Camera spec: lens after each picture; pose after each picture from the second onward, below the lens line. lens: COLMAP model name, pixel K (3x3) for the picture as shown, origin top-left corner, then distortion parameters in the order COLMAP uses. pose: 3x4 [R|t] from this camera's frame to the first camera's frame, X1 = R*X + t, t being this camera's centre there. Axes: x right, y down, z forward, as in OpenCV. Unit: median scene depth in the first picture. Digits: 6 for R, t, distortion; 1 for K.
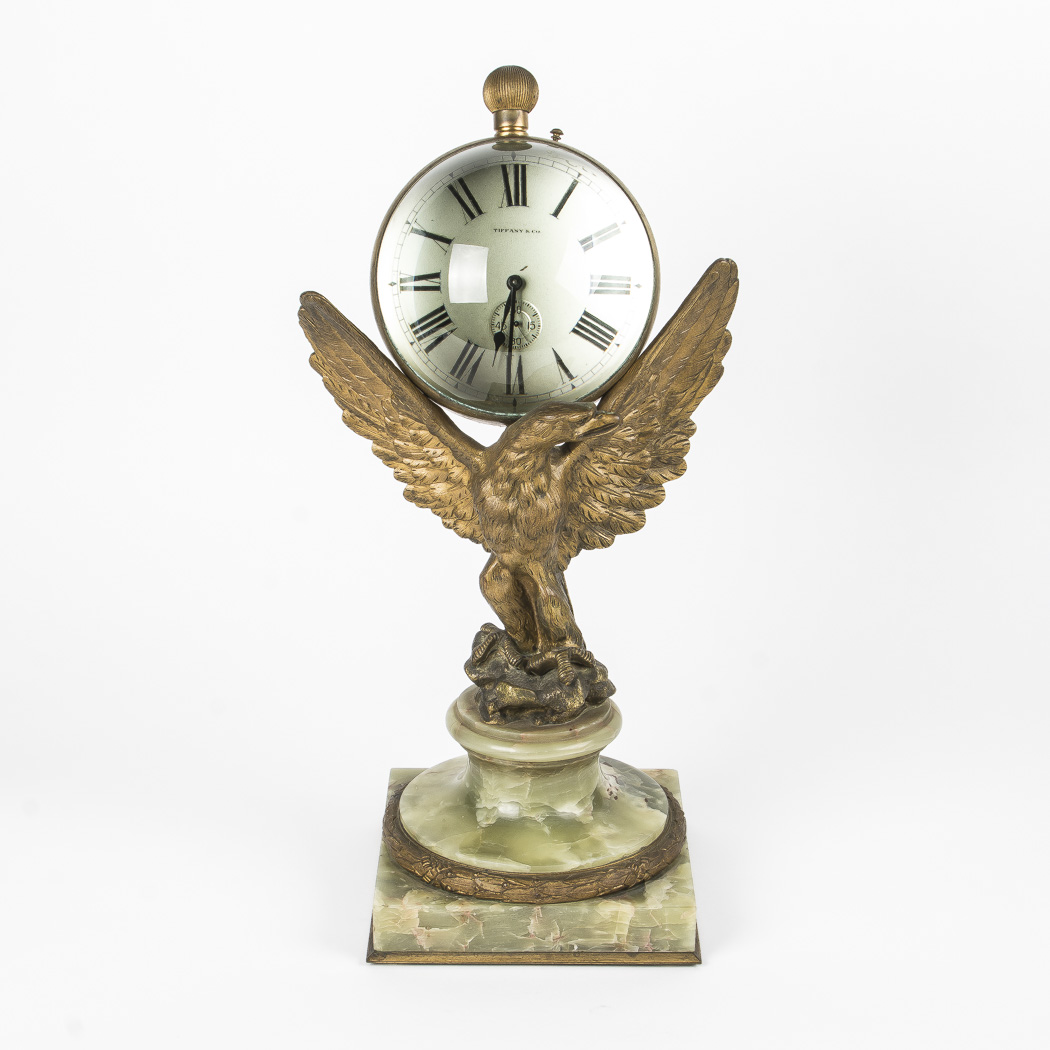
lens RADIAL K [[2302.1, 0, 523.0], [0, 2302.1, 584.5], [0, 0, 1]] dist [-0.207699, 0.198084]
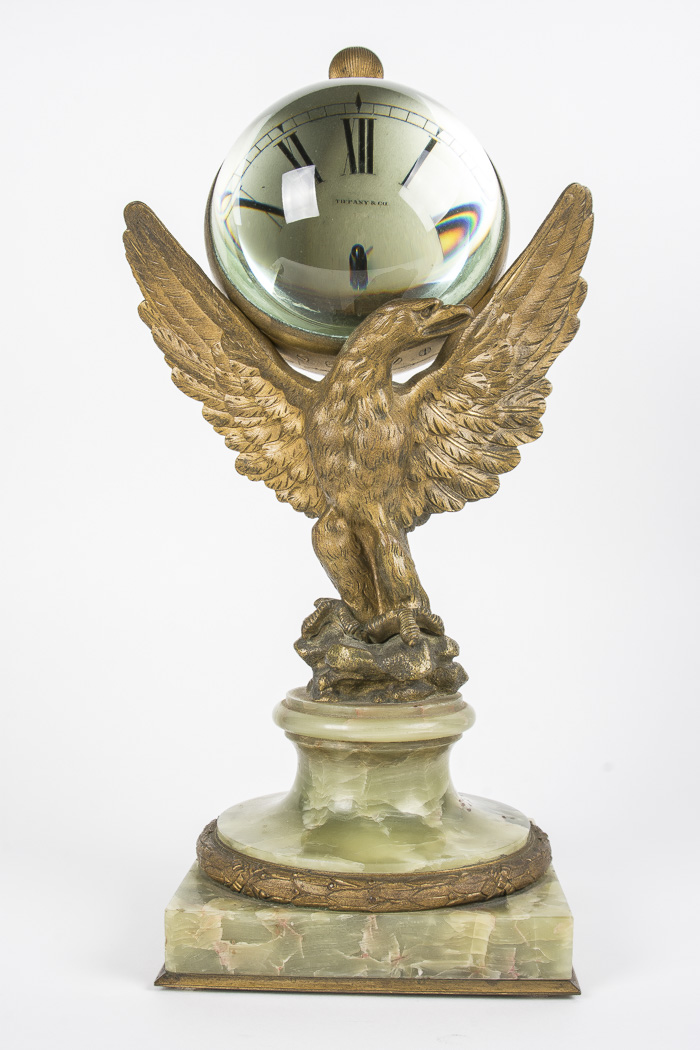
lens RADIAL K [[1257.3, 0, 355.3], [0, 1257.3, 528.5], [0, 0, 1]] dist [-0.178284, 0.070705]
pose [[0.999209, 0.005087, -0.039436, 0.016554], [-0.018123, 0.941046, -0.337794, 0.157765], [0.035392, 0.338241, 0.940394, 0.550363]]
